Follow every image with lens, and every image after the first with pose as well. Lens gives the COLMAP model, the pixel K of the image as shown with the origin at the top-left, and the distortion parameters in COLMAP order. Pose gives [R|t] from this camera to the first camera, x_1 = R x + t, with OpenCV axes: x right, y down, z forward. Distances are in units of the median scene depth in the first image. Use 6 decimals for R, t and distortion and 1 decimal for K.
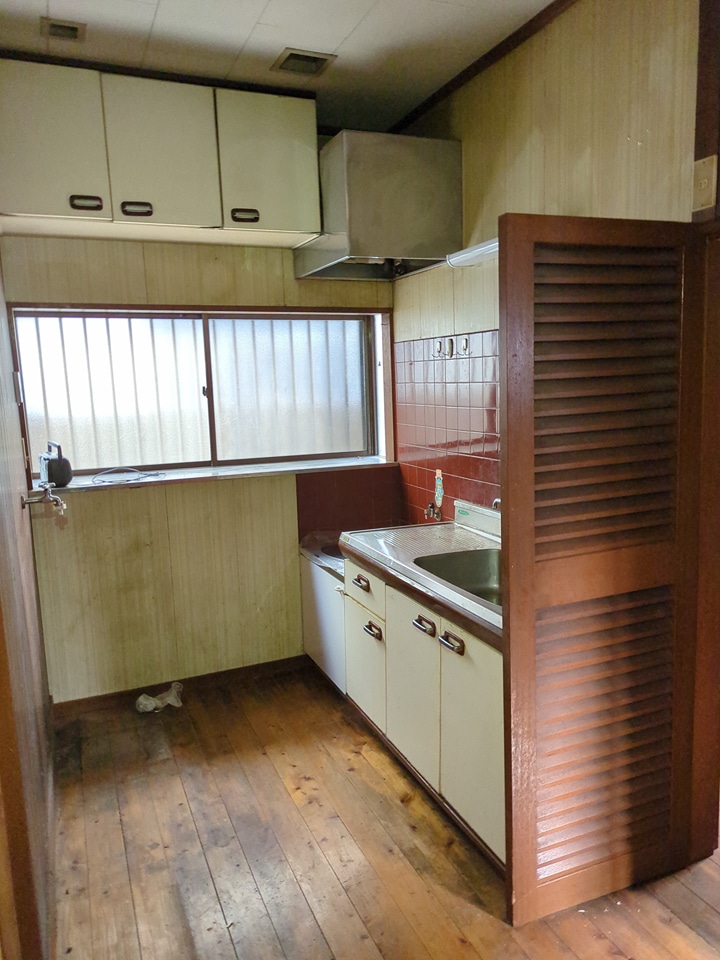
lens RADIAL K [[704.0, 0, 360.3], [0, 704.0, 480.8], [0, 0, 1]] dist [0.014582, -0.010826]
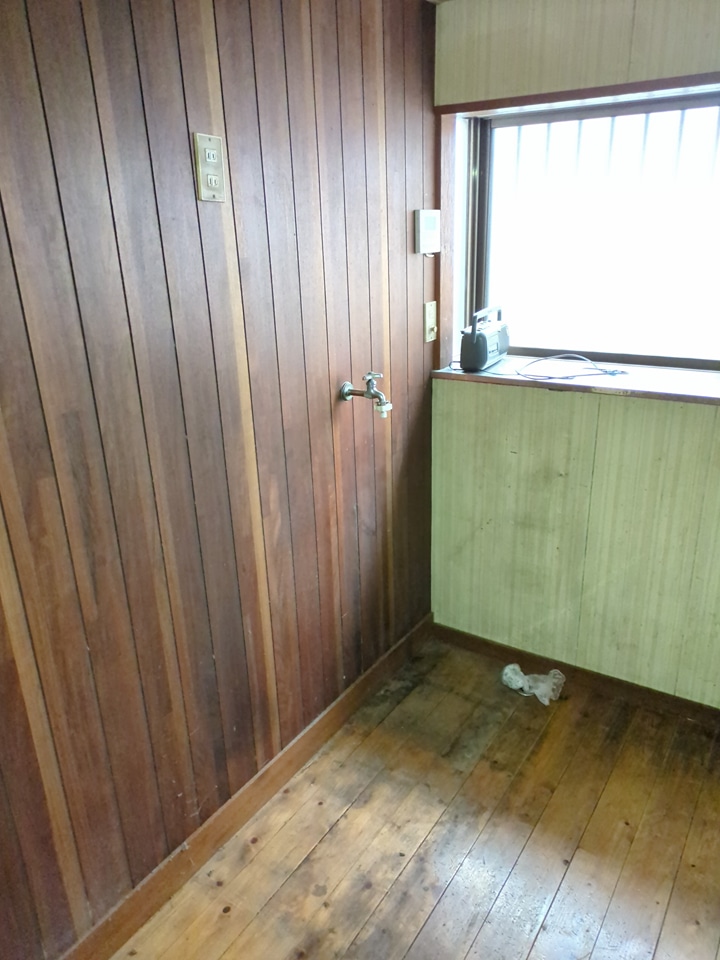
lens RADIAL K [[704.0, 0, 357.9], [0, 704.0, 481.0], [0, 0, 1]] dist [0.014582, -0.010826]
pose [[0.545668, 0.293780, -0.784818, 0.134551], [-0.101155, 0.952779, 0.286322, -0.081973], [0.831874, -0.076849, 0.549618, 0.460143]]
